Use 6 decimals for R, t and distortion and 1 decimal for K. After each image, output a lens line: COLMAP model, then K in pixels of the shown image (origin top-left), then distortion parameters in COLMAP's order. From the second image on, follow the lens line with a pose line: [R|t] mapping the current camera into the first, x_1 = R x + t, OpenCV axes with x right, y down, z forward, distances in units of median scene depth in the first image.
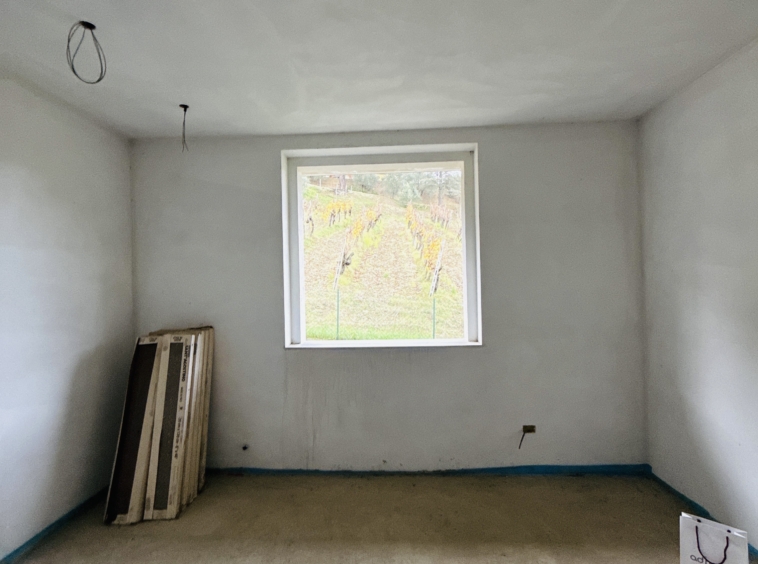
lens RADIAL K [[401.8, 0, 379.0], [0, 401.8, 282.0], [0, 0, 1]] dist [0.000643, -0.000295]
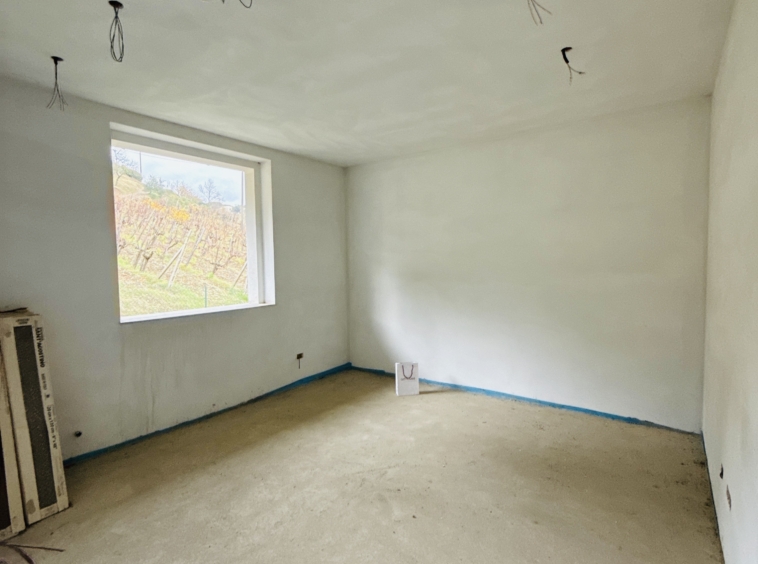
lens RADIAL K [[401.8, 0, 379.0], [0, 401.8, 282.0], [0, 0, 1]] dist [0.000643, -0.000295]
pose [[0.548113, -0.030975, 0.835831, -0.754482], [-0.004318, 0.999196, 0.039861, 0.019350], [-0.836393, -0.025458, 0.547539, -0.091663]]
